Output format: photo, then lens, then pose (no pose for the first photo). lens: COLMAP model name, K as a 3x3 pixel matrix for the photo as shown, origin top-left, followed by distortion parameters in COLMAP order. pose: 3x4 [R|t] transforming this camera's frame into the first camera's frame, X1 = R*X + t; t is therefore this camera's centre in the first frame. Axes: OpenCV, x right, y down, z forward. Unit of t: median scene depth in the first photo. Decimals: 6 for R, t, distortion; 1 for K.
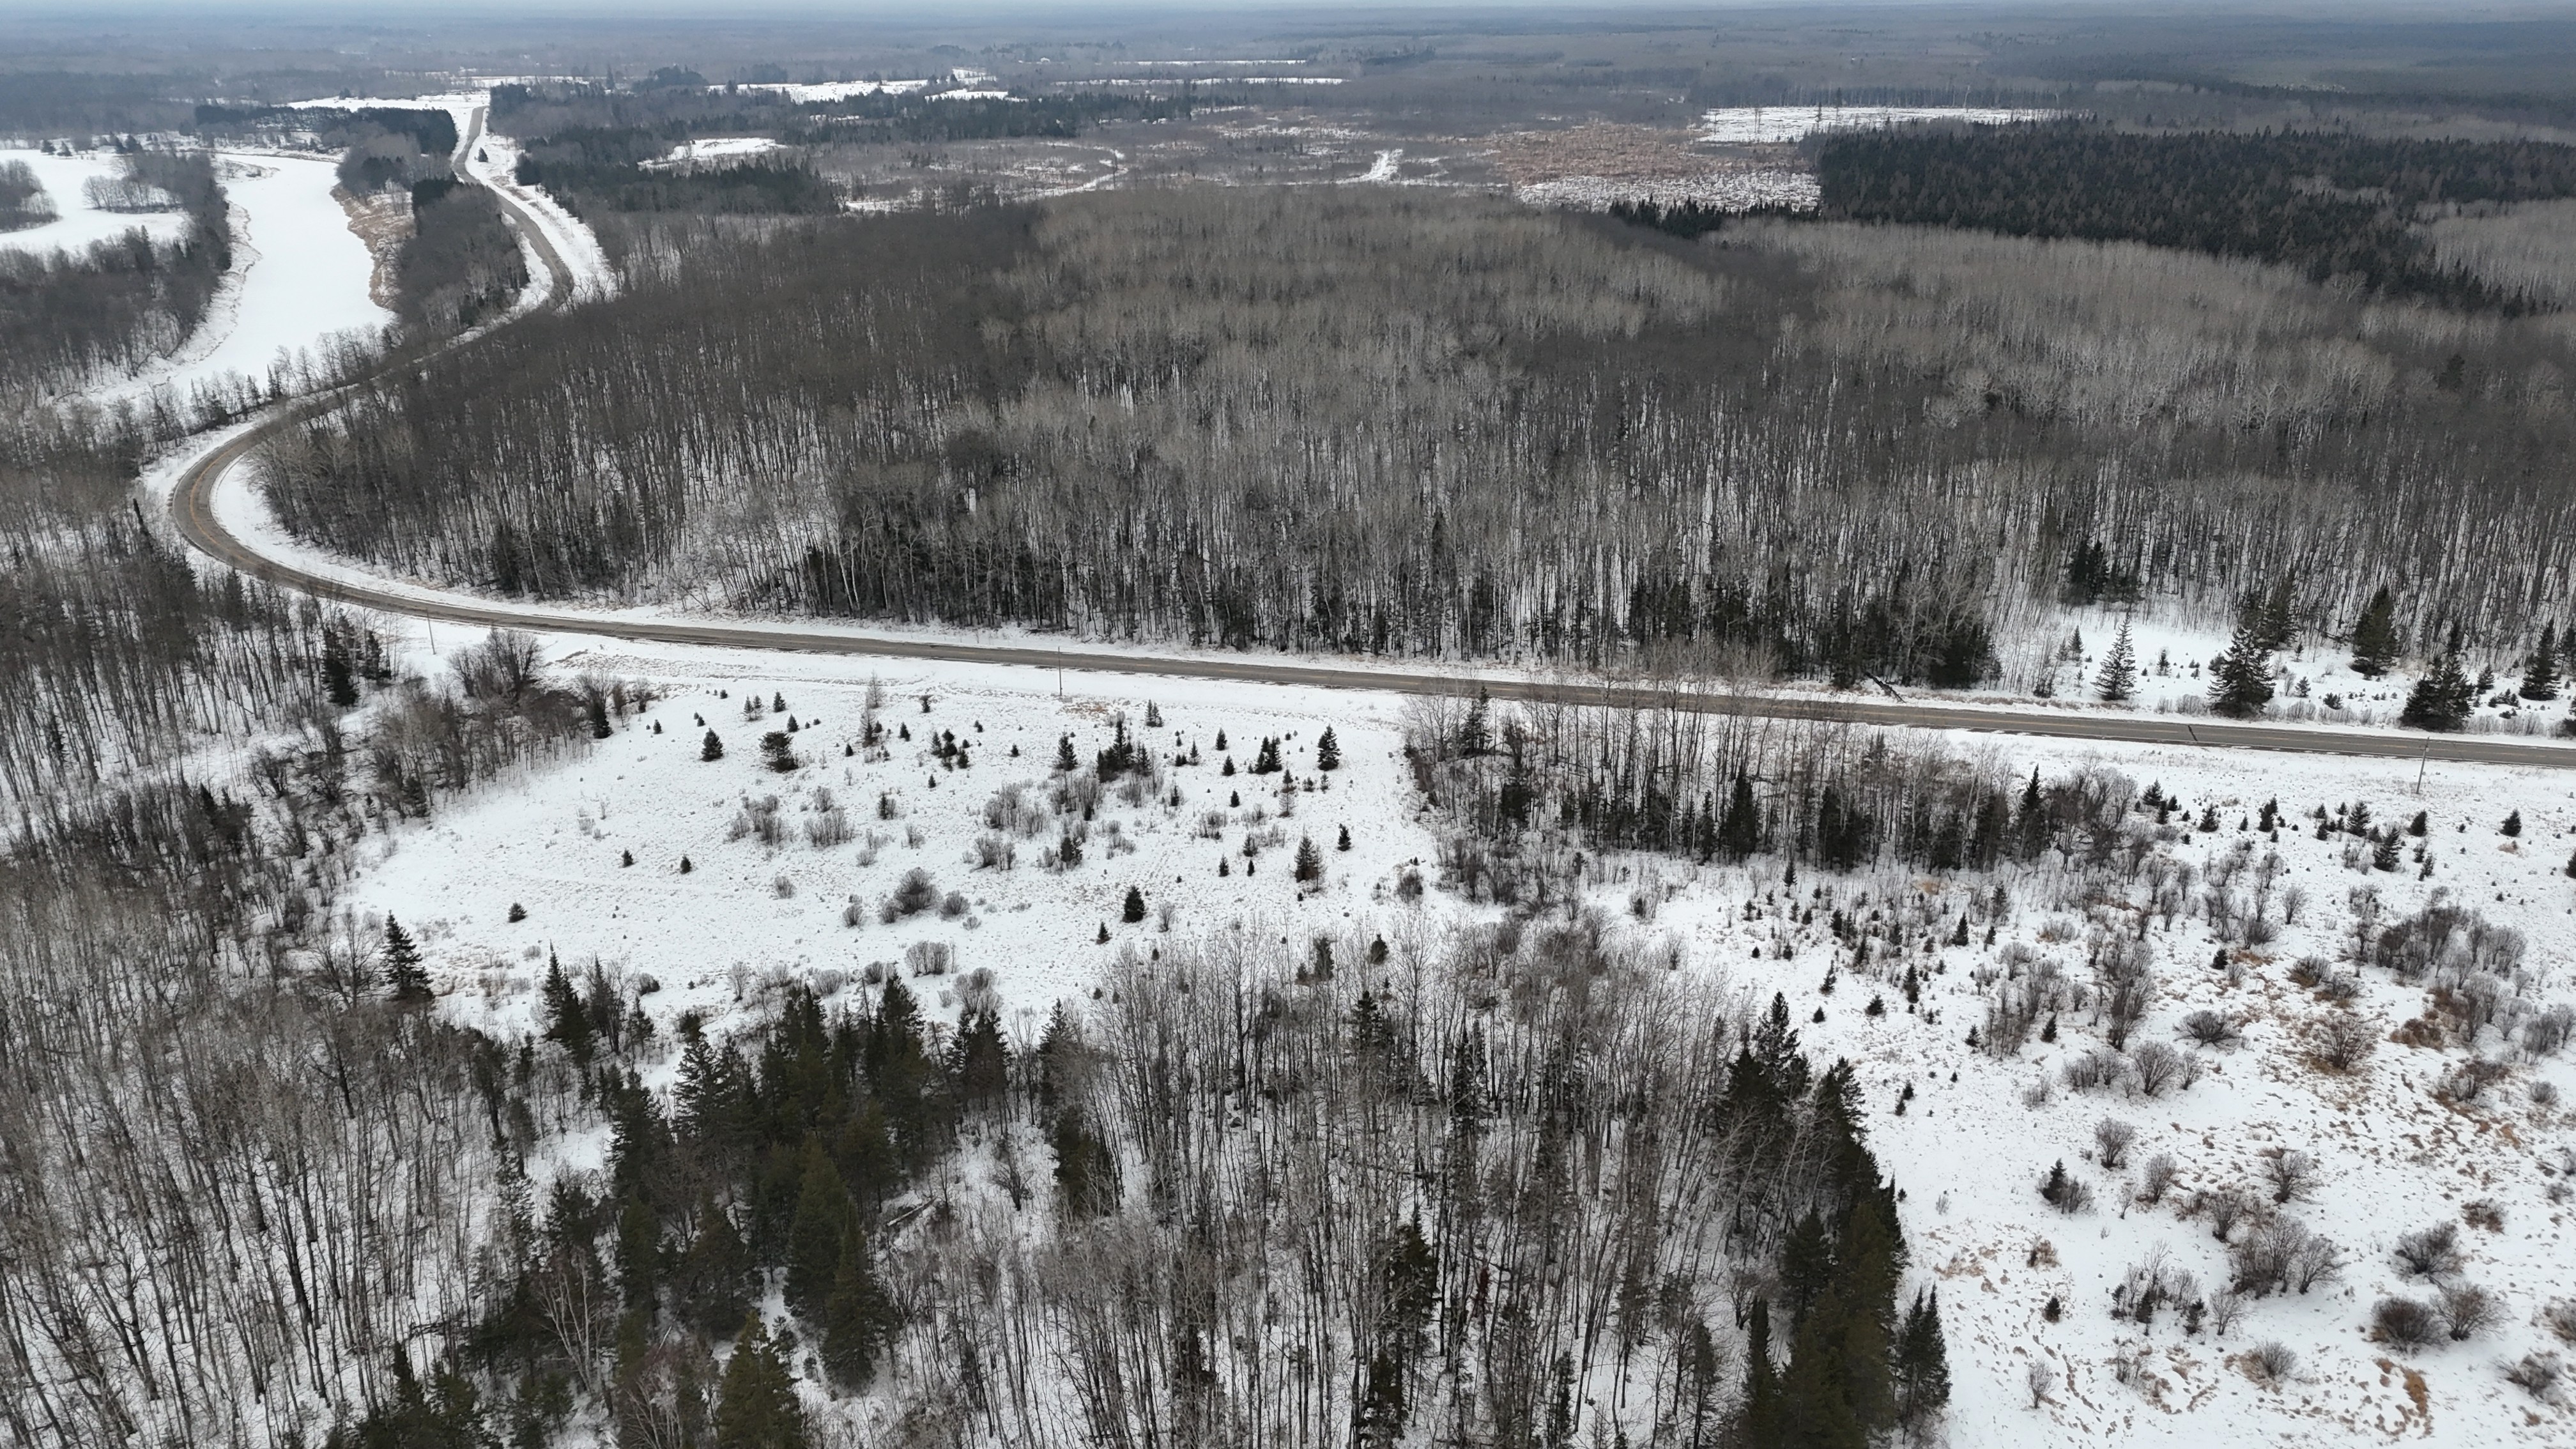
lens RADIAL K [[1920.9, 0, 1288.0], [0, 1920.9, 724.5], [0, 0, 1]] dist [0.095807, -0.071520]
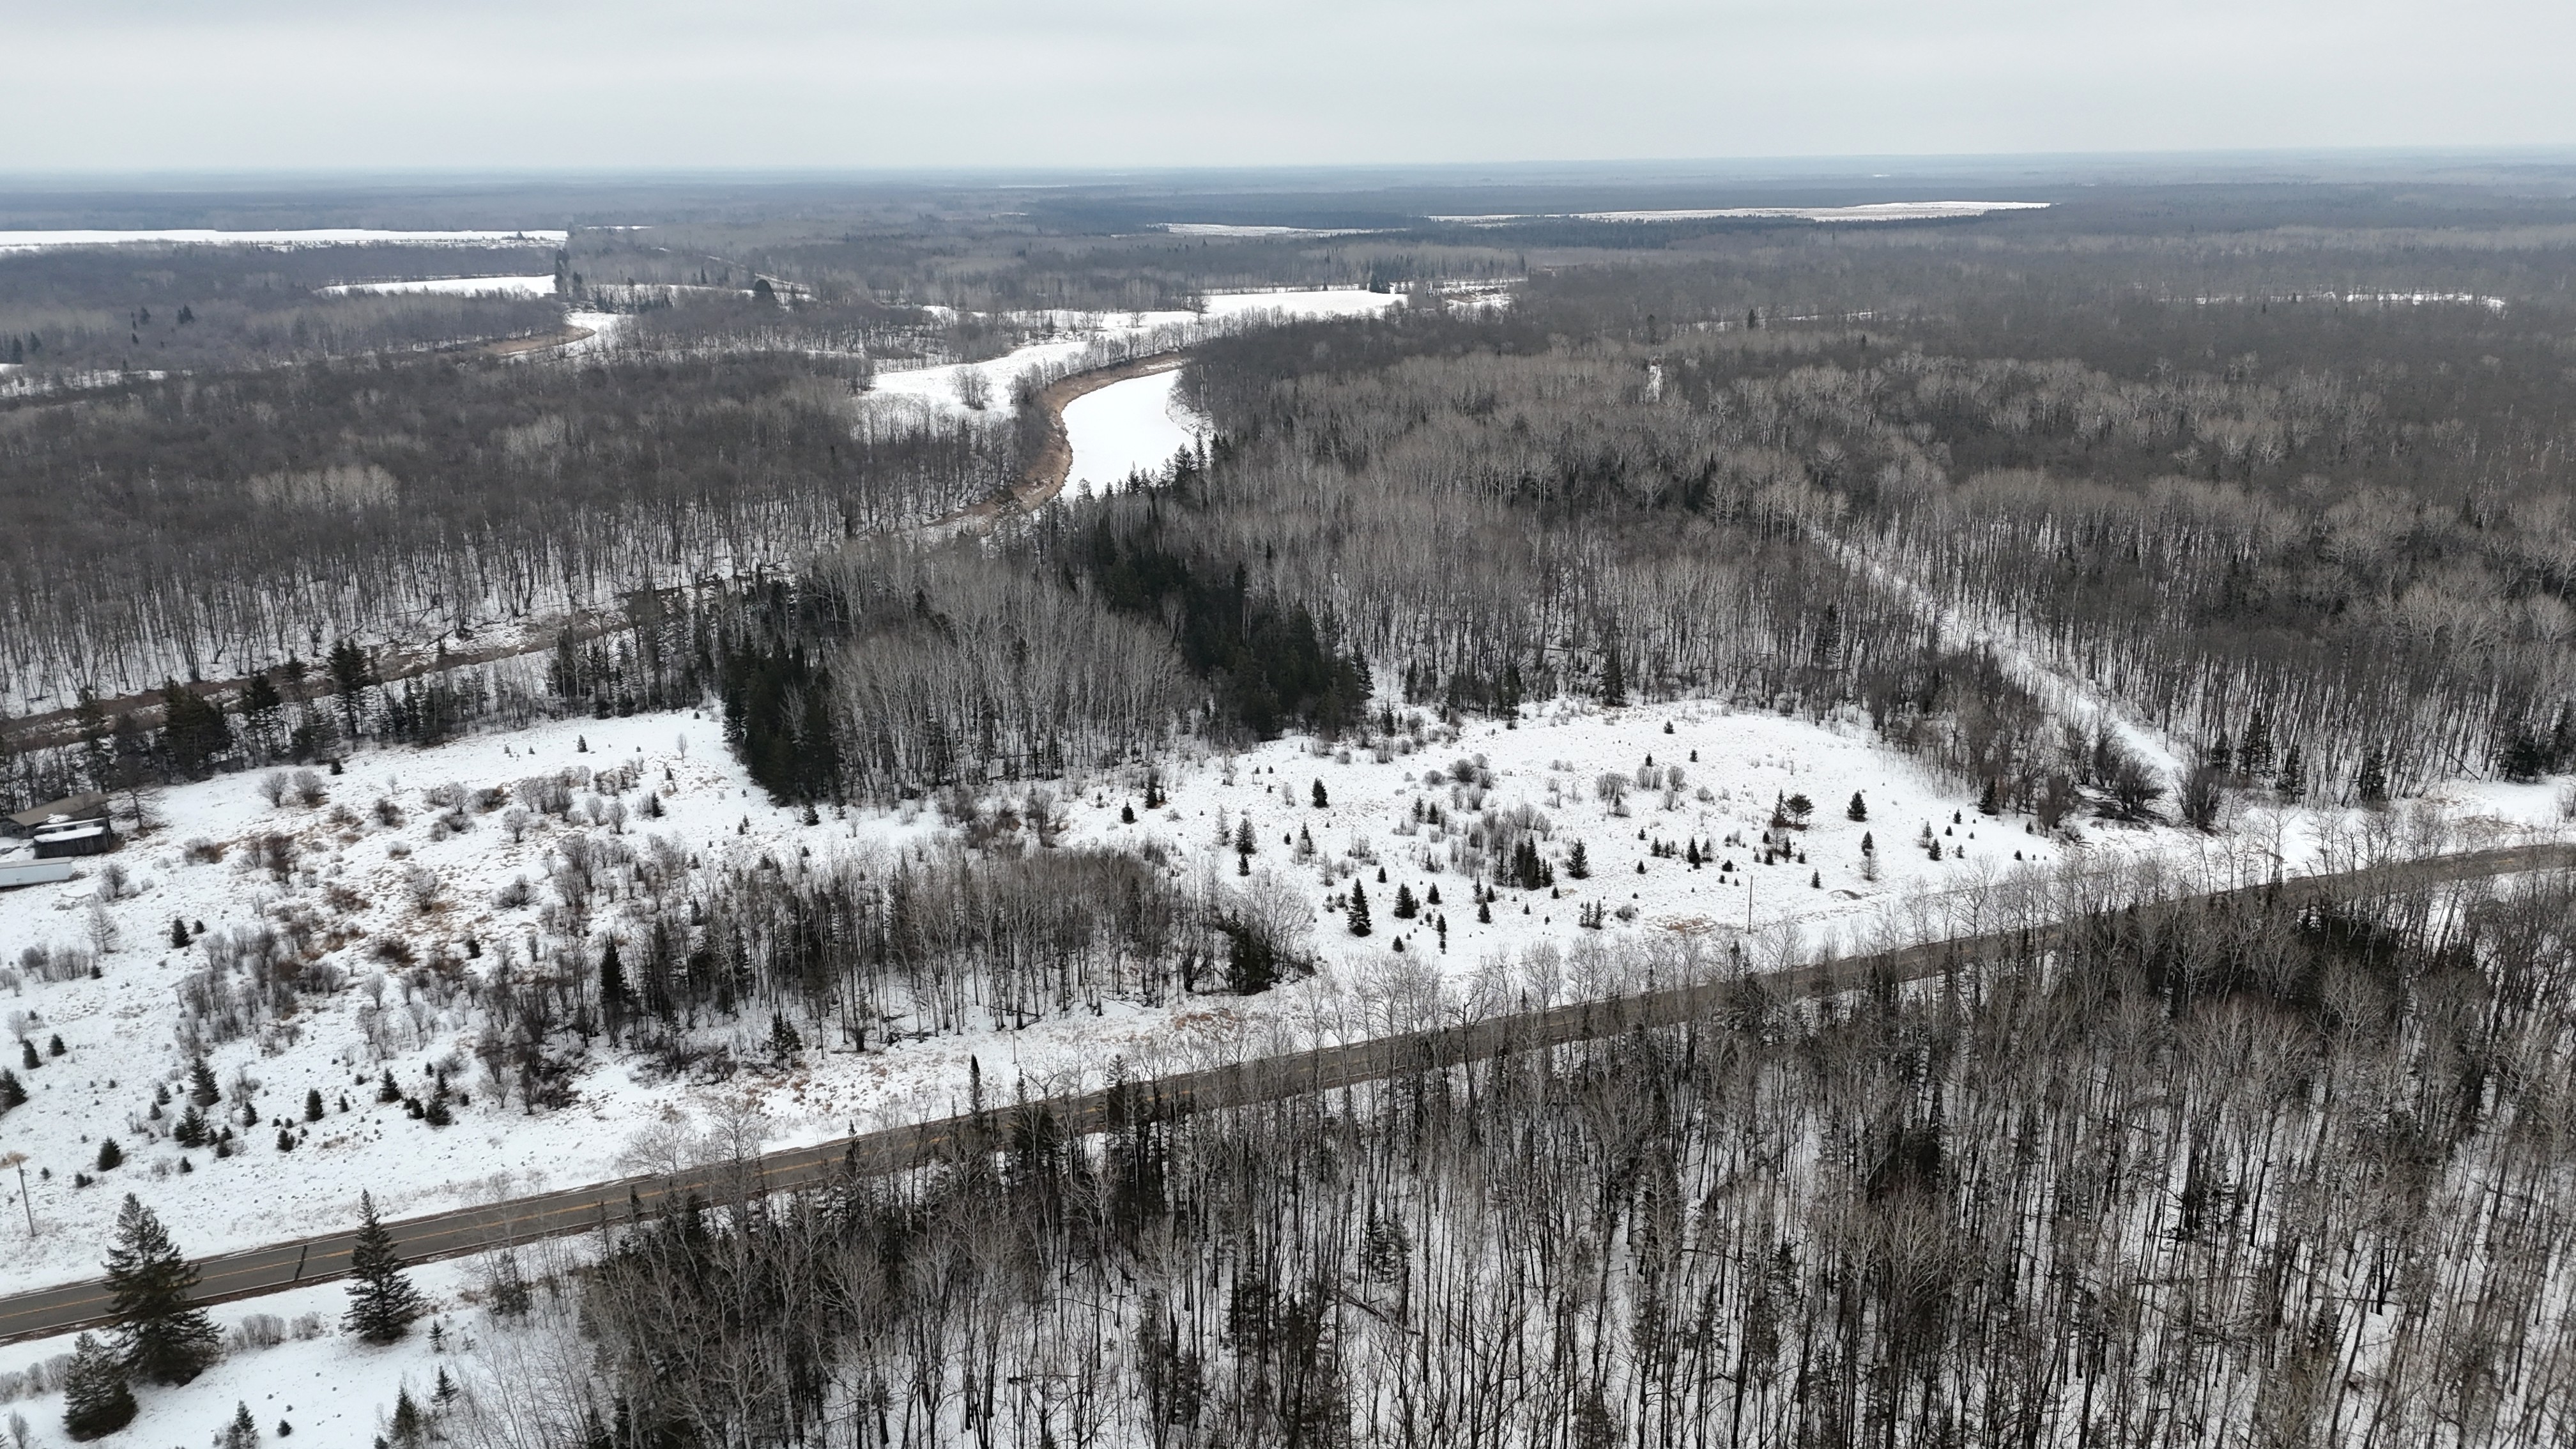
lens RADIAL K [[1920.9, 0, 1288.0], [0, 1920.9, 724.5], [0, 0, 1]] dist [0.095807, -0.071520]
pose [[-0.846281, 0.161039, -0.507814, 0.175275], [-0.175799, 0.815403, 0.551554, -0.195518], [0.502895, 0.556043, -0.661750, 0.533497]]
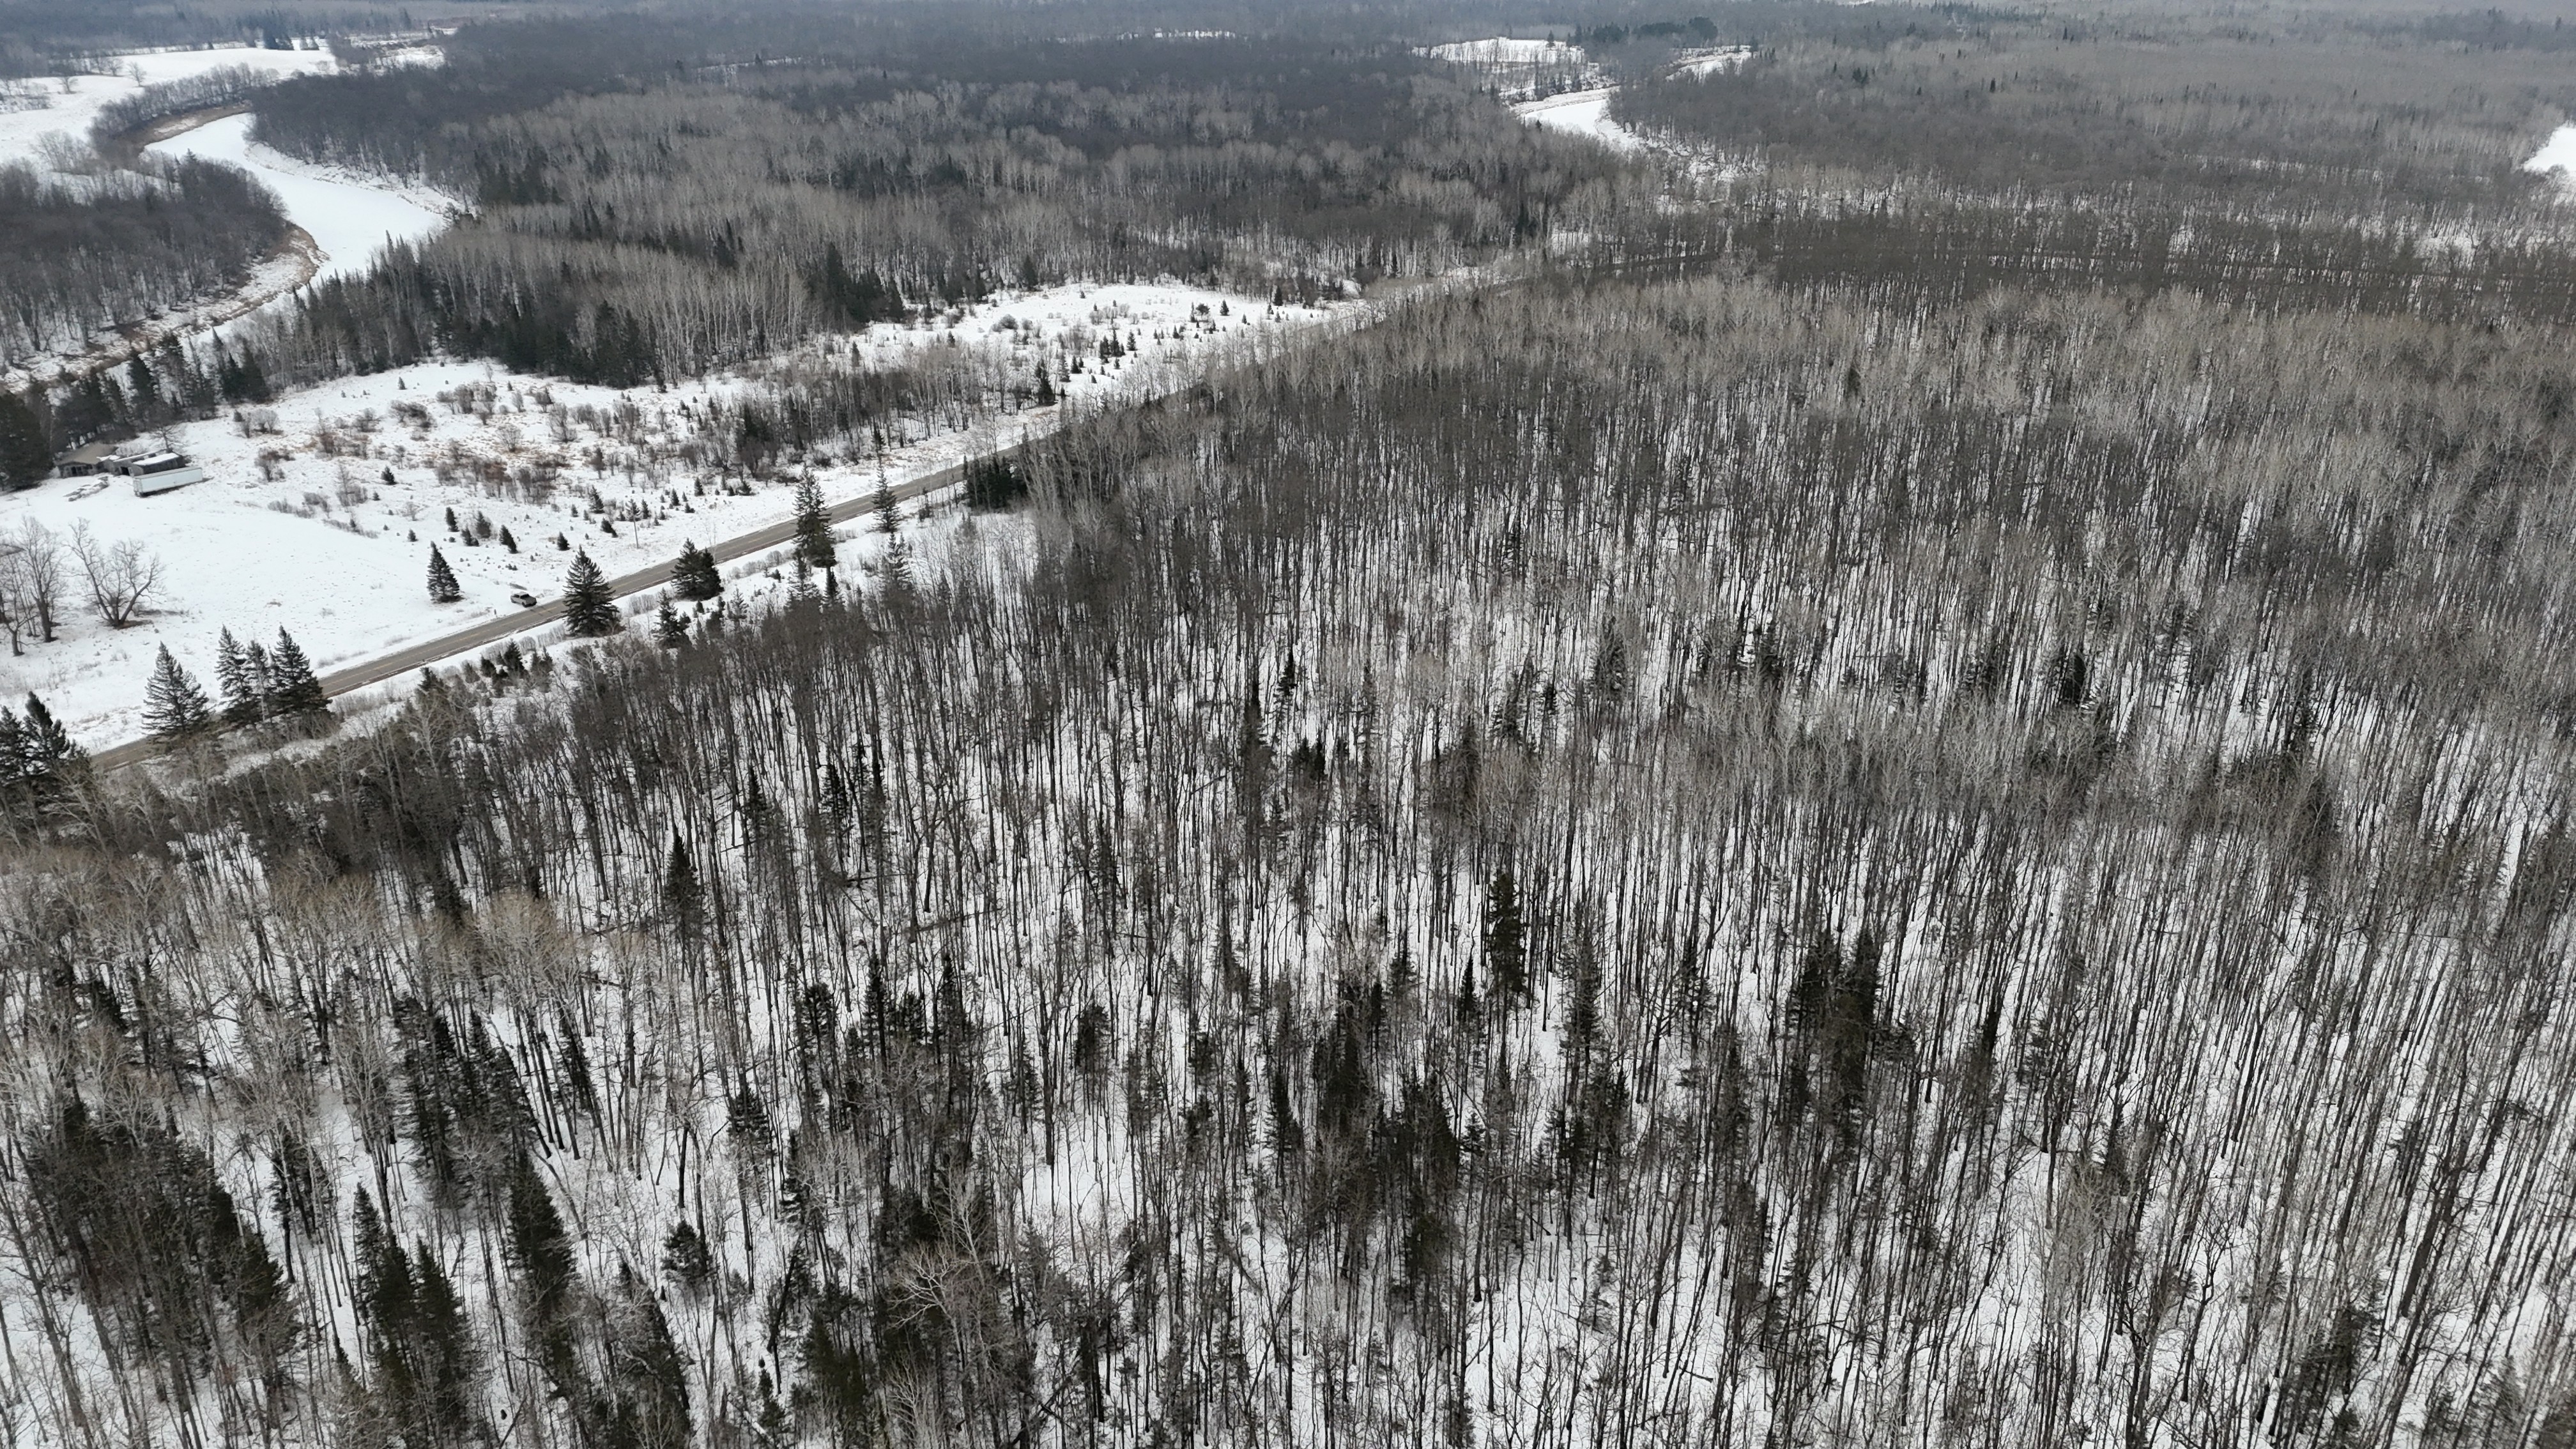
lens RADIAL K [[1920.9, 0, 1288.0], [0, 1920.9, 724.5], [0, 0, 1]] dist [0.095807, -0.071520]
pose [[-0.371769, 0.371845, -0.850599, 0.532920], [-0.317415, 0.810131, 0.492886, -0.221210], [0.872373, 0.453232, -0.183153, 0.562563]]
